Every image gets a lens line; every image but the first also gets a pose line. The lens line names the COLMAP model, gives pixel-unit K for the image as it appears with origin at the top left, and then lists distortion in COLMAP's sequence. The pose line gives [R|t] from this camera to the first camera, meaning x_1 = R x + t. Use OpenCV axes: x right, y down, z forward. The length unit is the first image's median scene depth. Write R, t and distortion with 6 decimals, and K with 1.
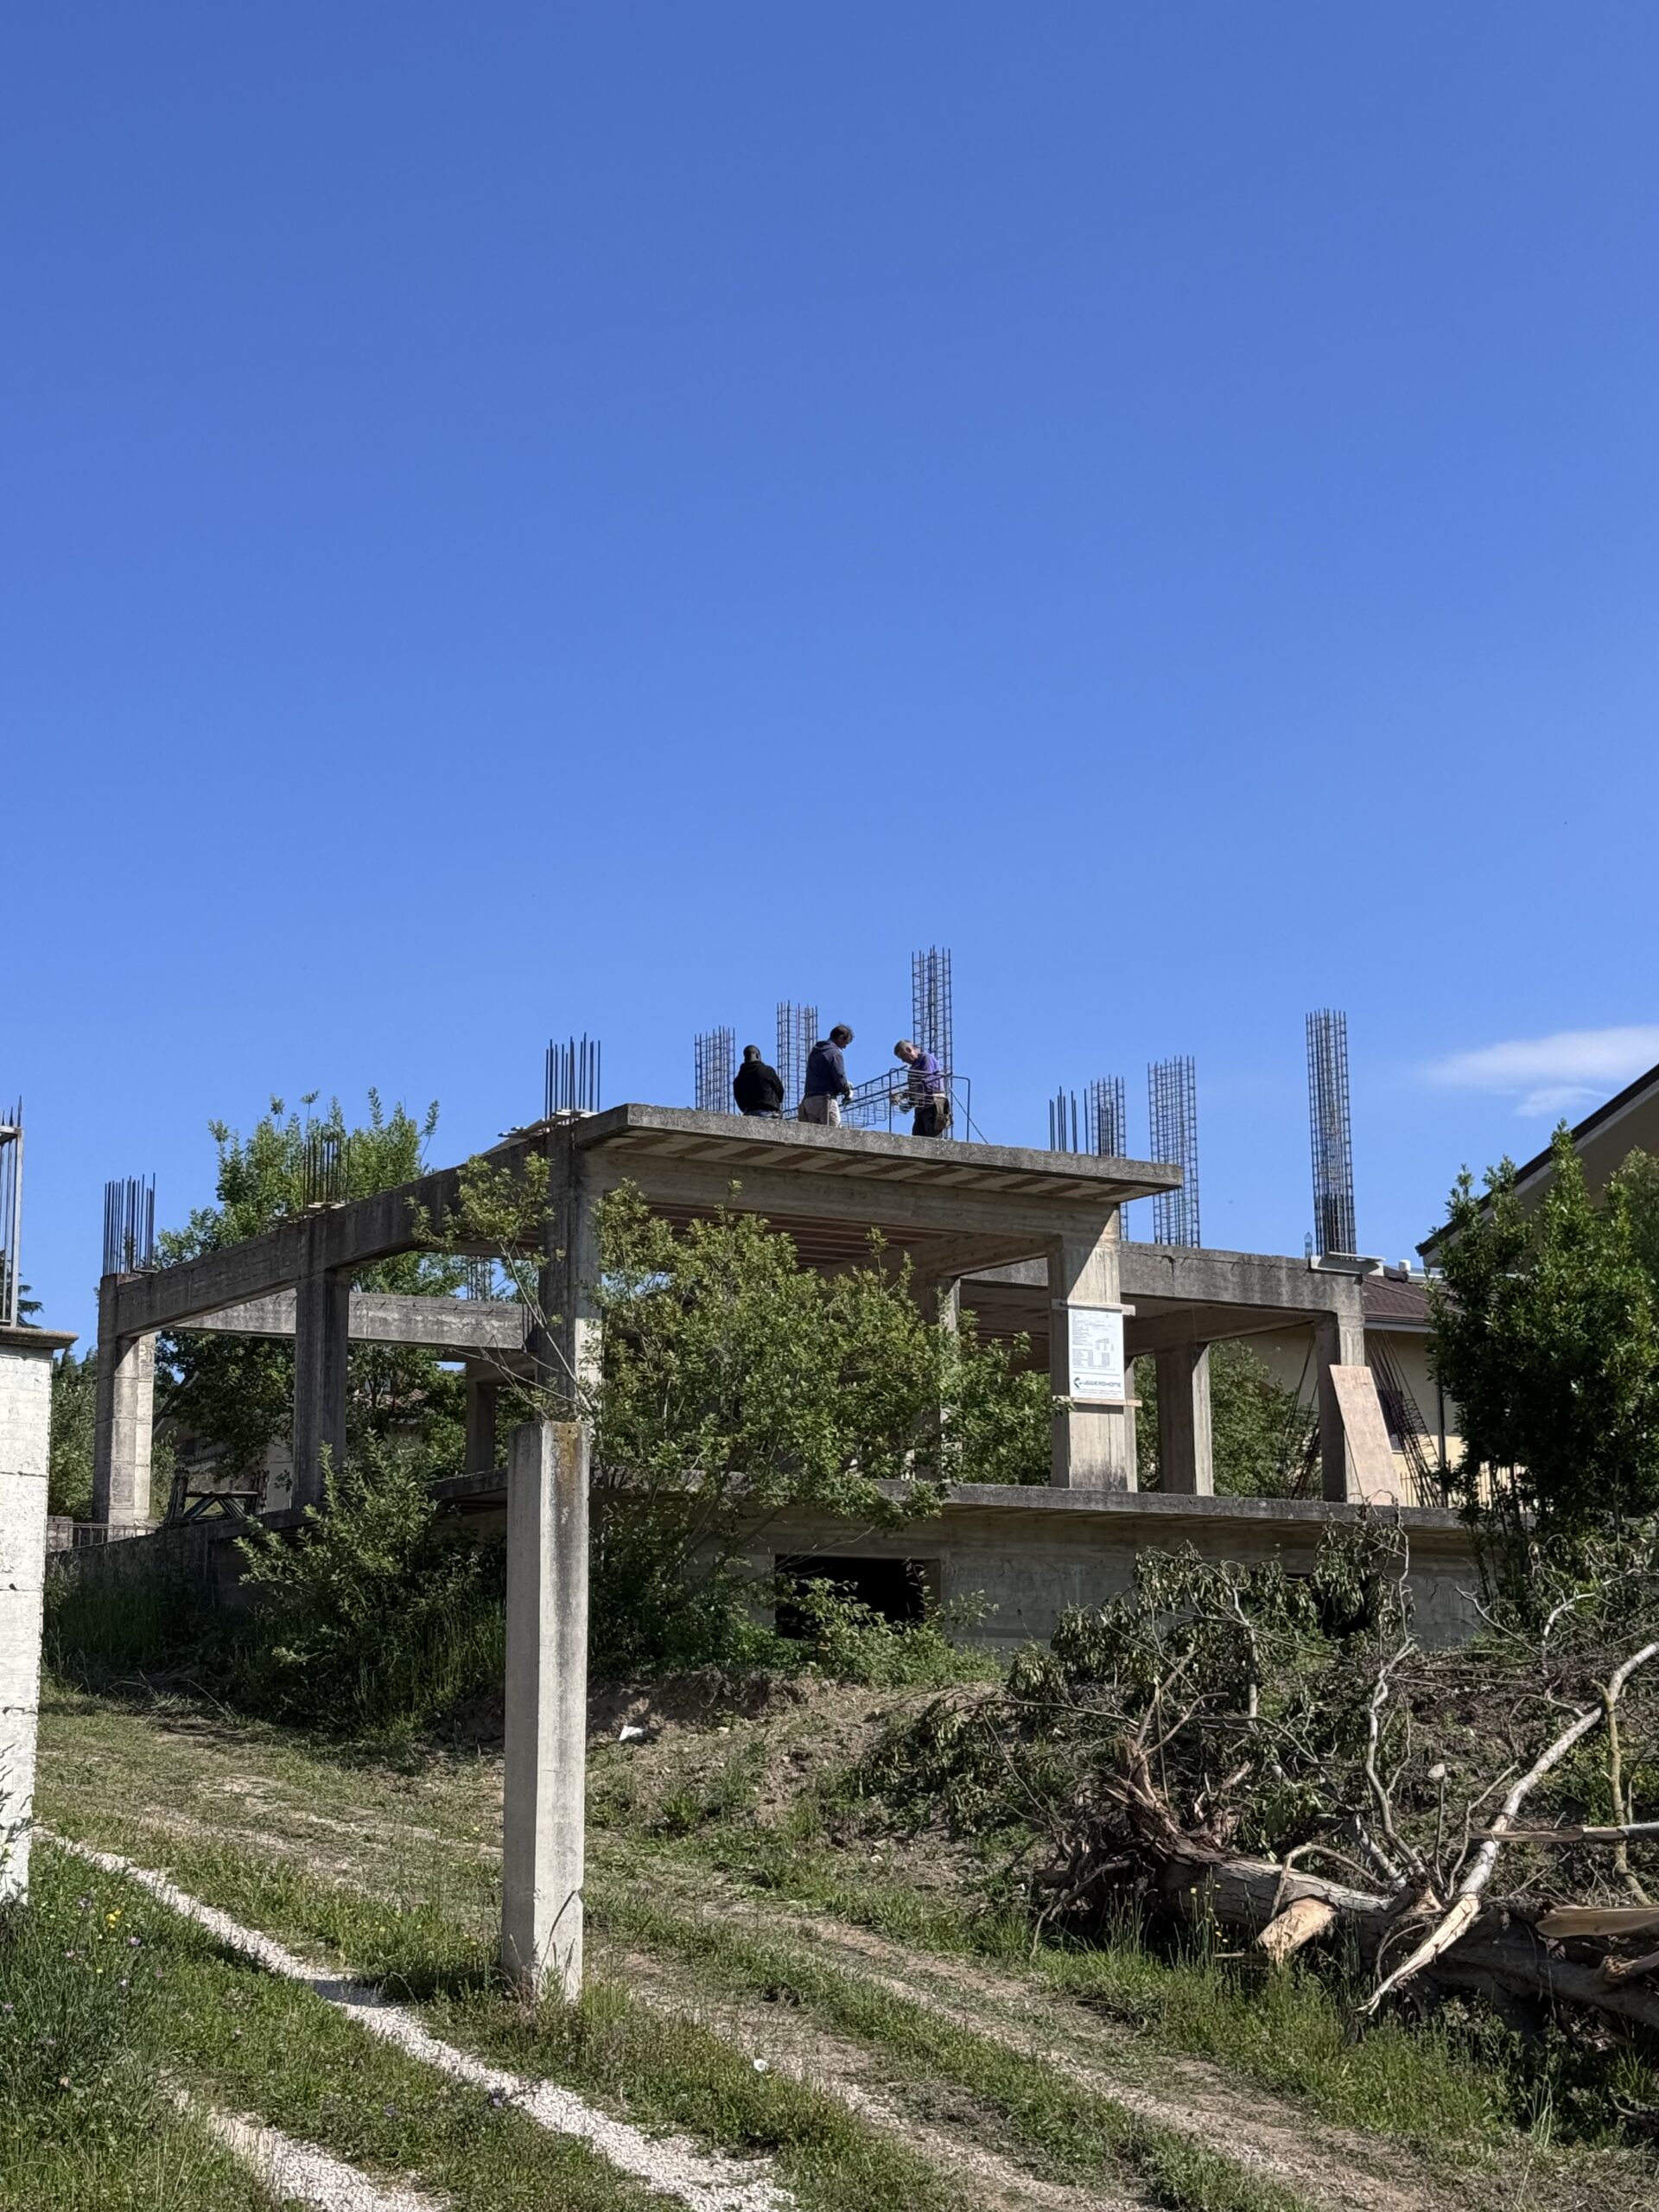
lens RADIAL K [[3325.0, 0, 829.5], [0, 3325.0, 1106.0], [0, 0, 1]] dist [0.143331, 0.057375]
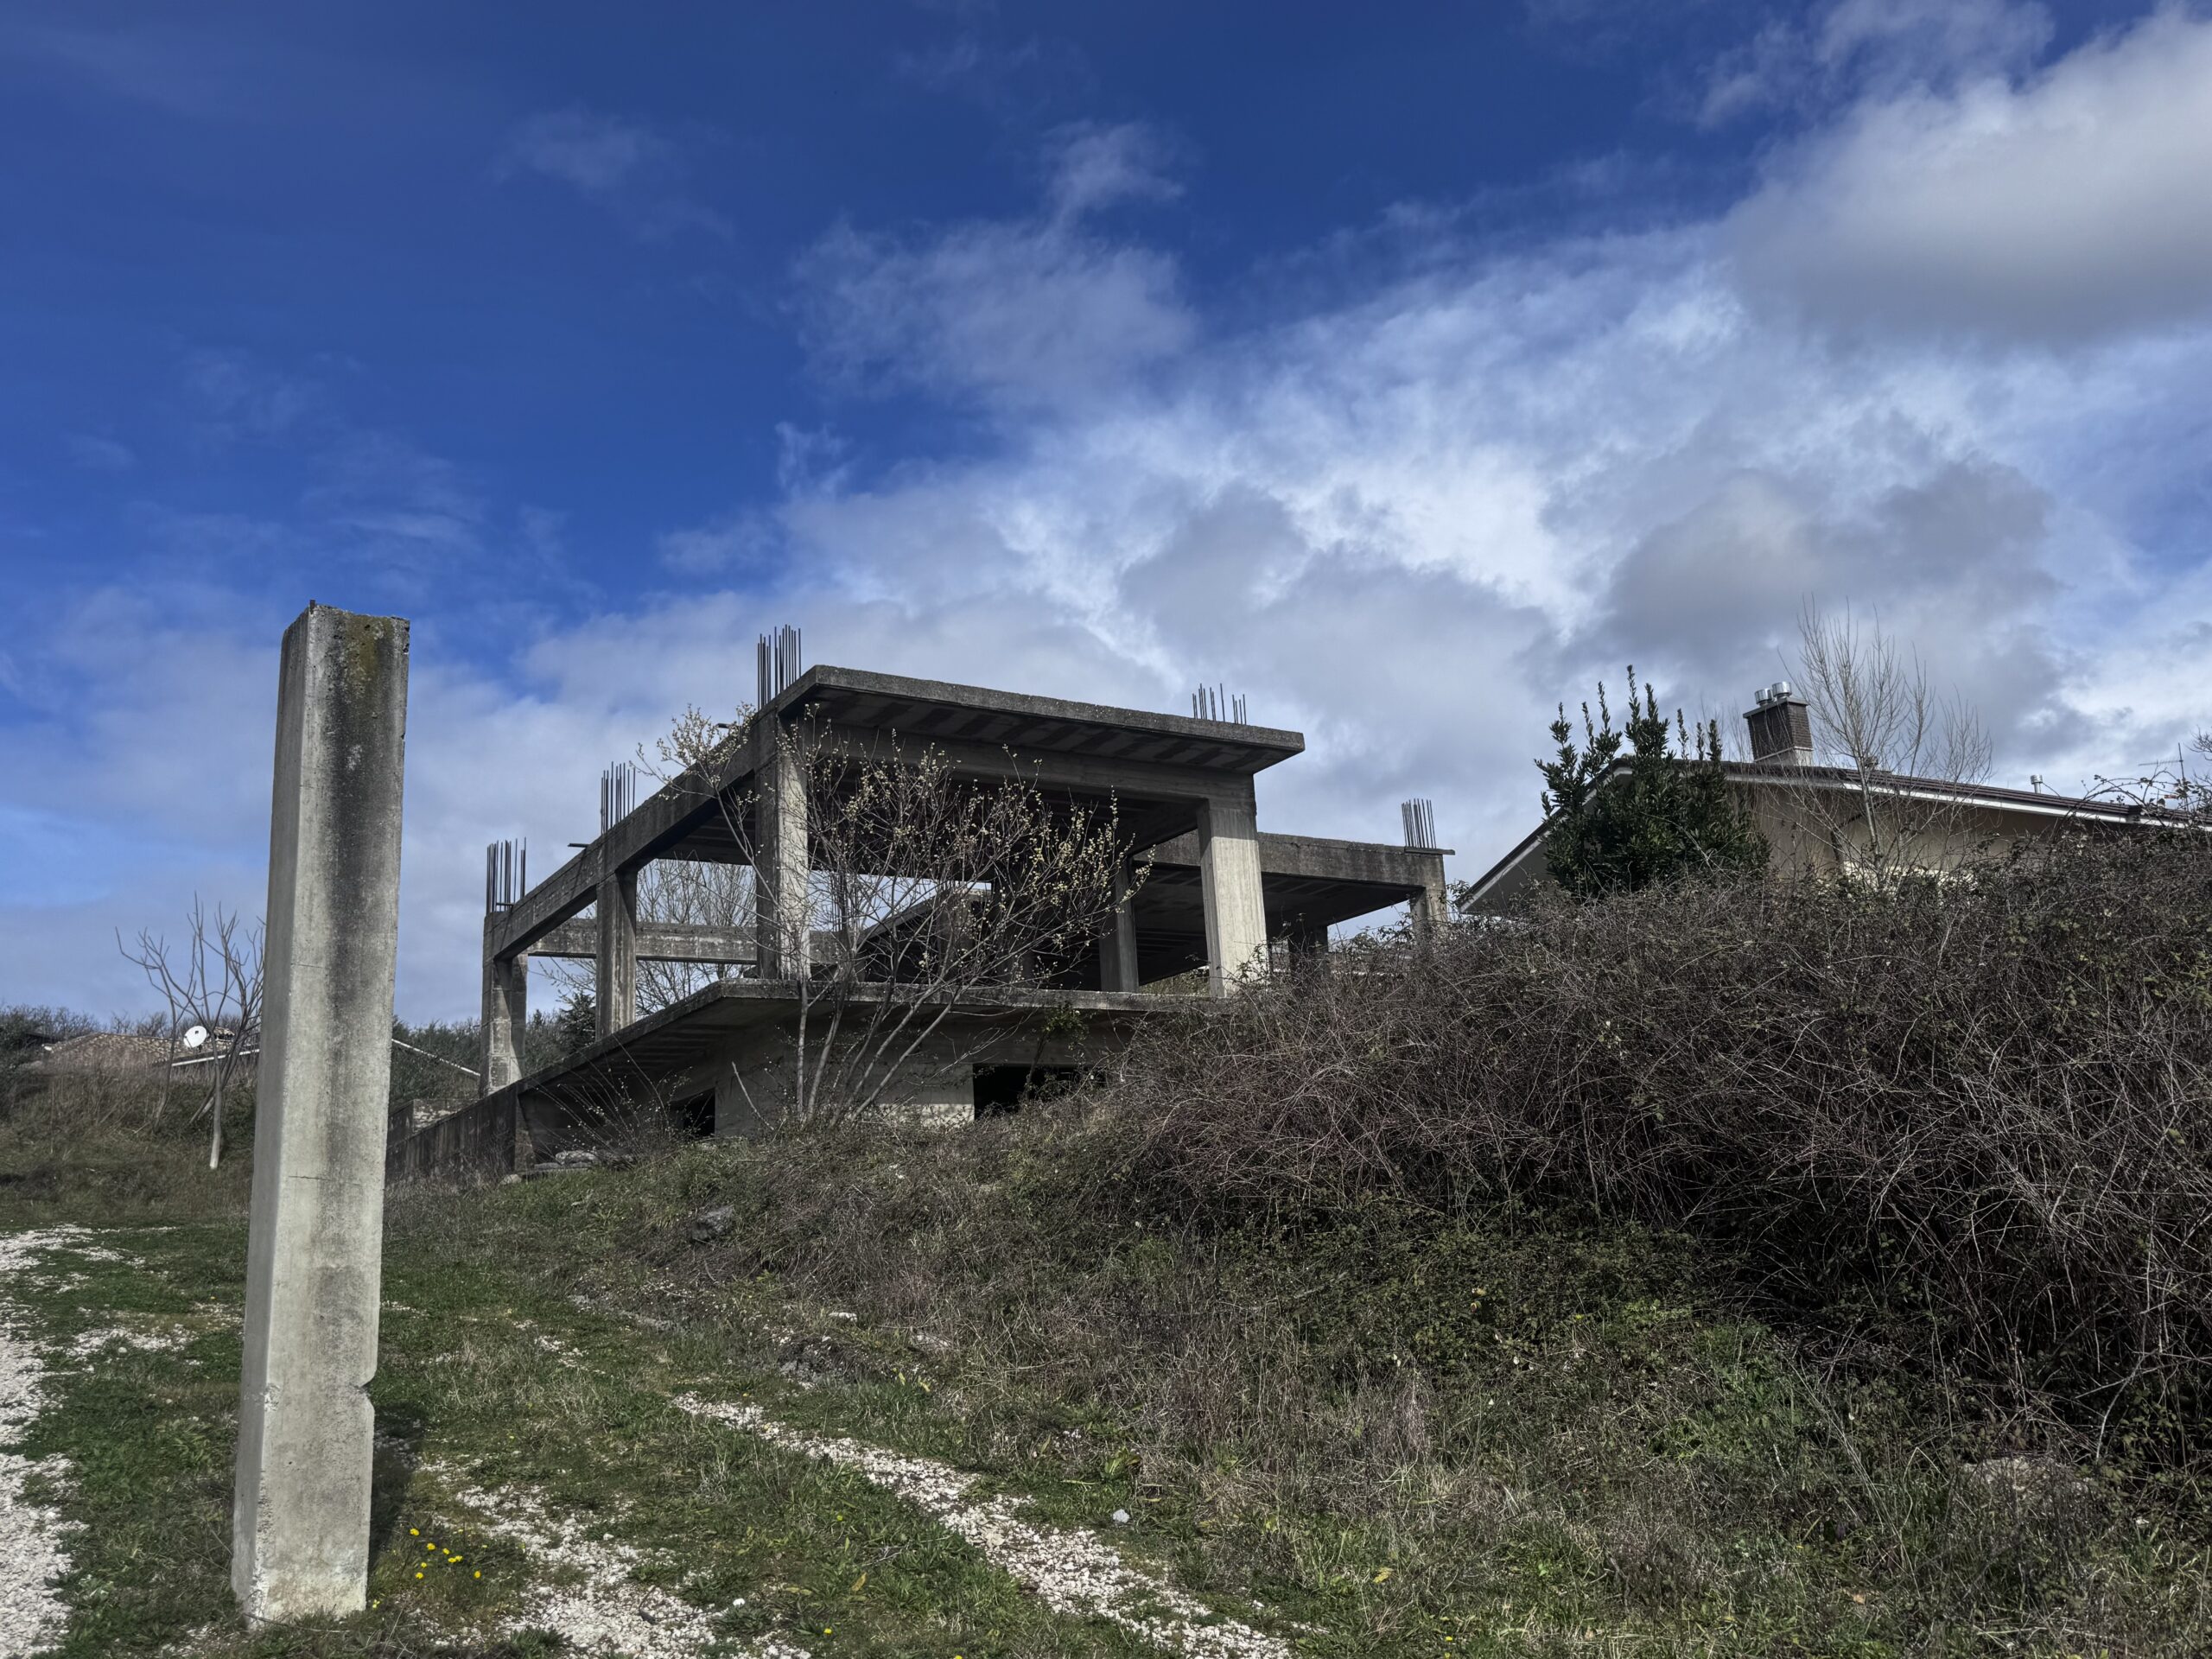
lens RADIAL K [[1829.2, 0, 1106.0], [0, 1829.2, 829.5], [0, 0, 1]] dist [0.098654, -0.002034]
pose [[0.998680, -0.050622, 0.008686, 0.027483], [0.050986, 0.997521, -0.048508, 0.083468], [-0.006209, 0.048887, 0.998785, 0.349571]]
